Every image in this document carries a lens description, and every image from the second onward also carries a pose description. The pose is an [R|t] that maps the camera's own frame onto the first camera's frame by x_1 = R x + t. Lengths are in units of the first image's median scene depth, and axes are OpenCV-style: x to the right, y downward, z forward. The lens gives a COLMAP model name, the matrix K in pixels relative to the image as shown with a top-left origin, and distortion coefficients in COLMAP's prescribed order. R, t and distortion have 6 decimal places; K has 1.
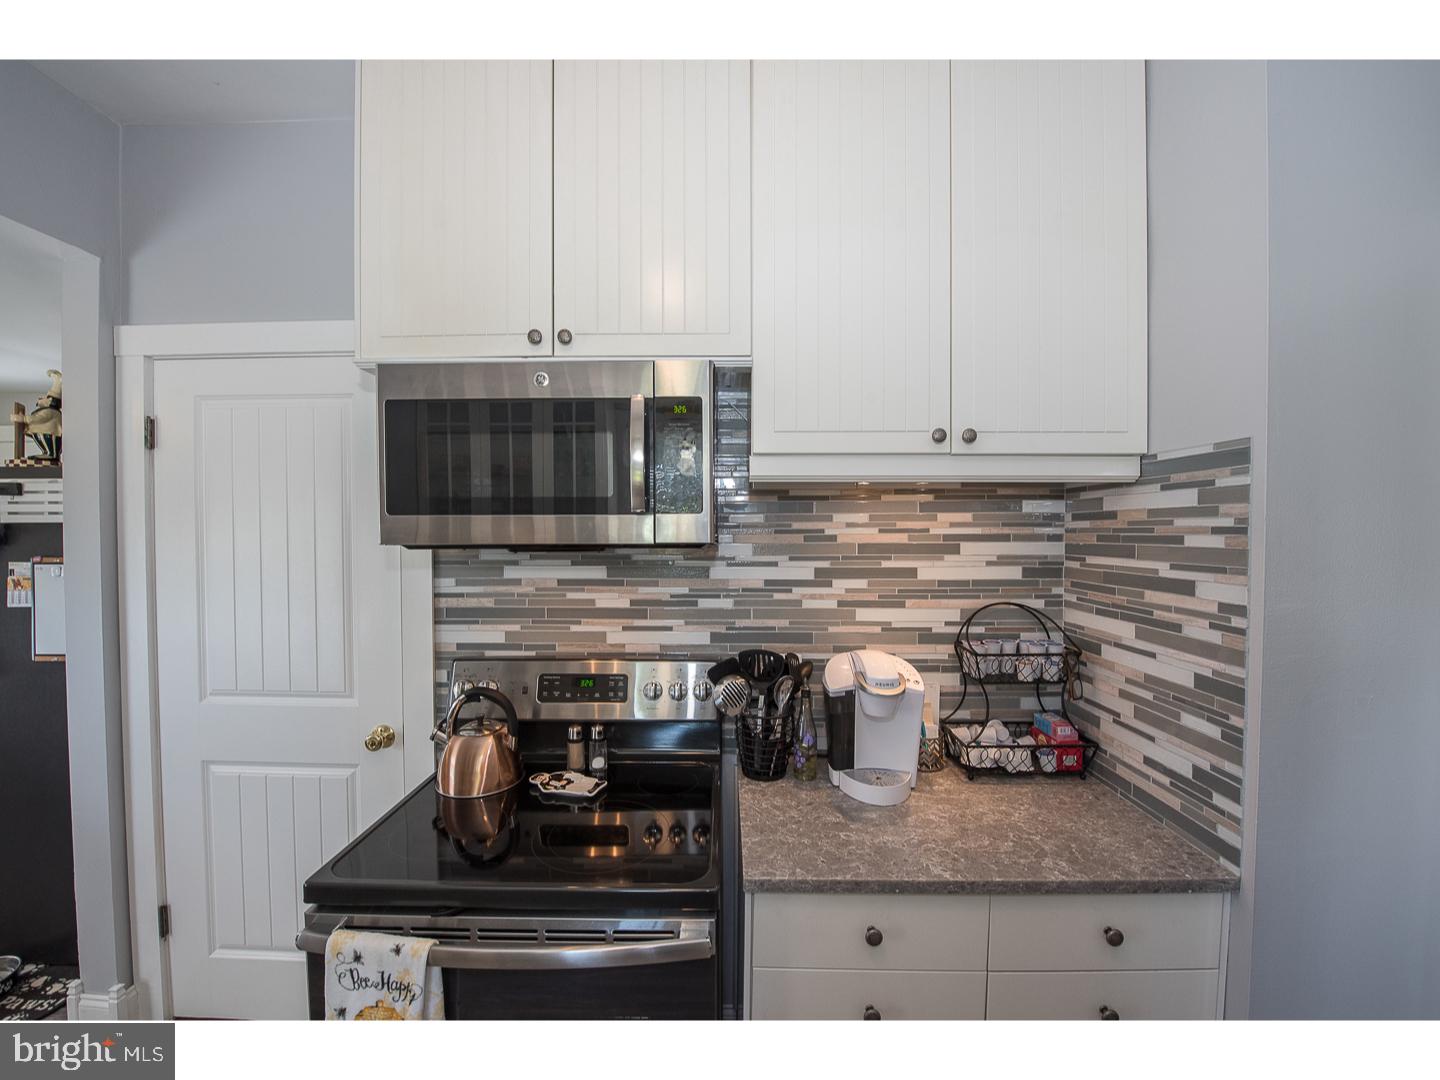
lens RADIAL K [[572.5, 0, 722.7], [0, 572.5, 543.5], [0, 0, 1]] dist [-0.017640, -0.001391]
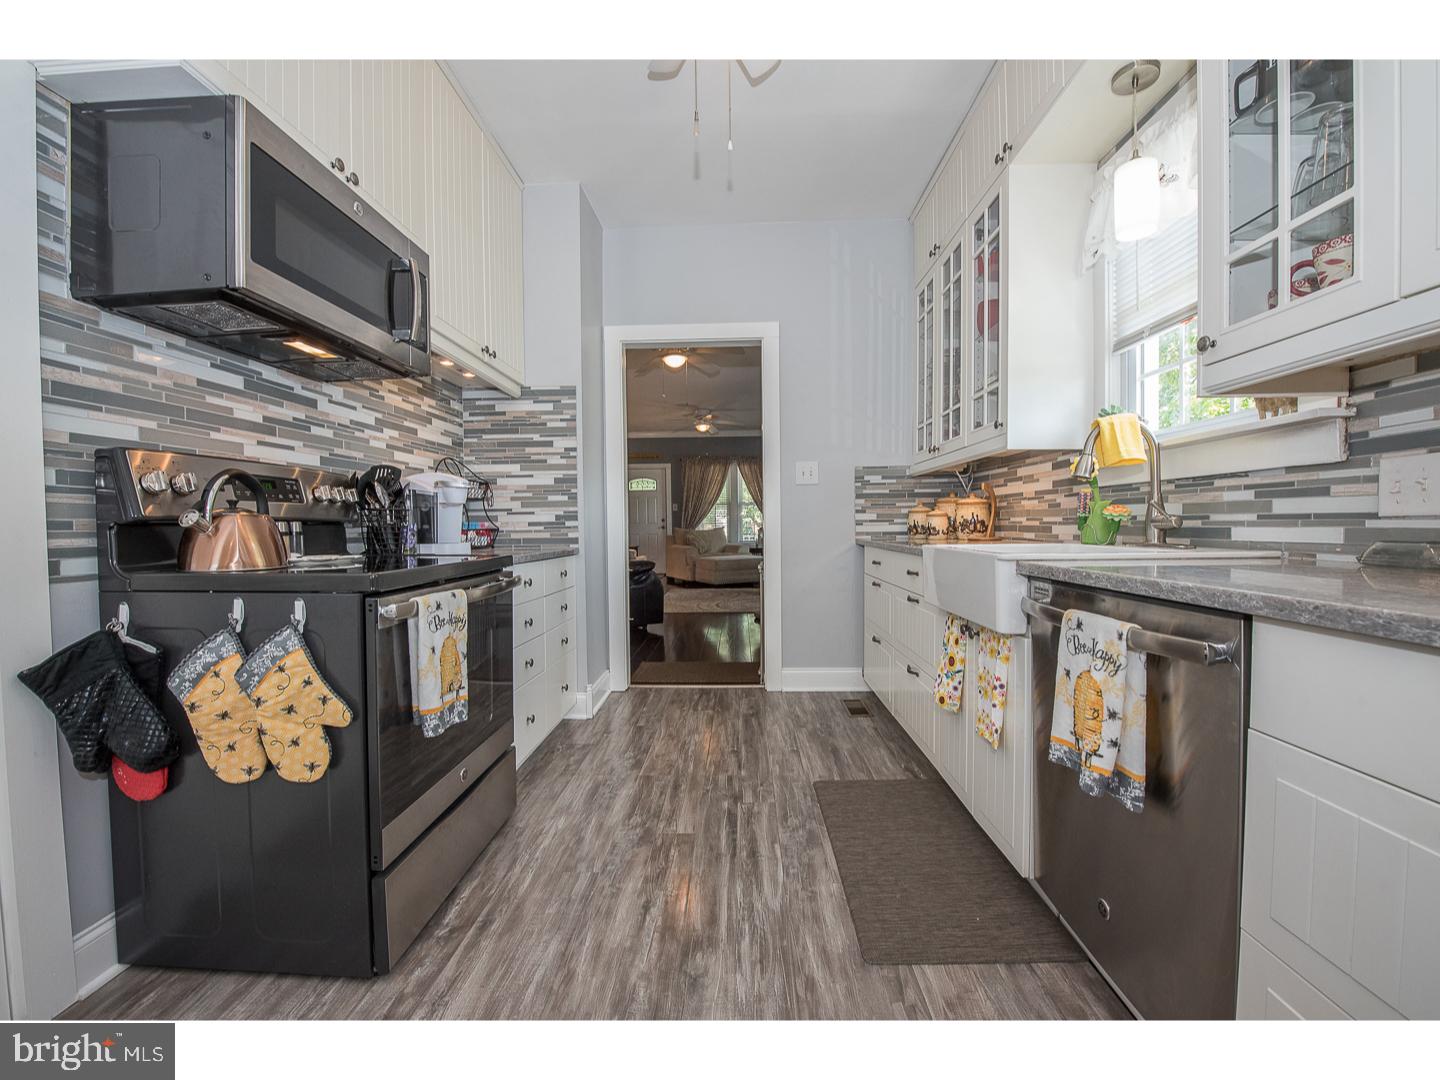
lens RADIAL K [[572.5, 0, 719.7], [0, 572.5, 543.7], [0, 0, 1]] dist [-0.017640, -0.001391]
pose [[0.025188, -0.034886, 0.999074, -1.252005], [0.028341, 0.999014, 0.034169, 0.340363], [-0.999281, 0.027454, 0.026152, 0.160756]]
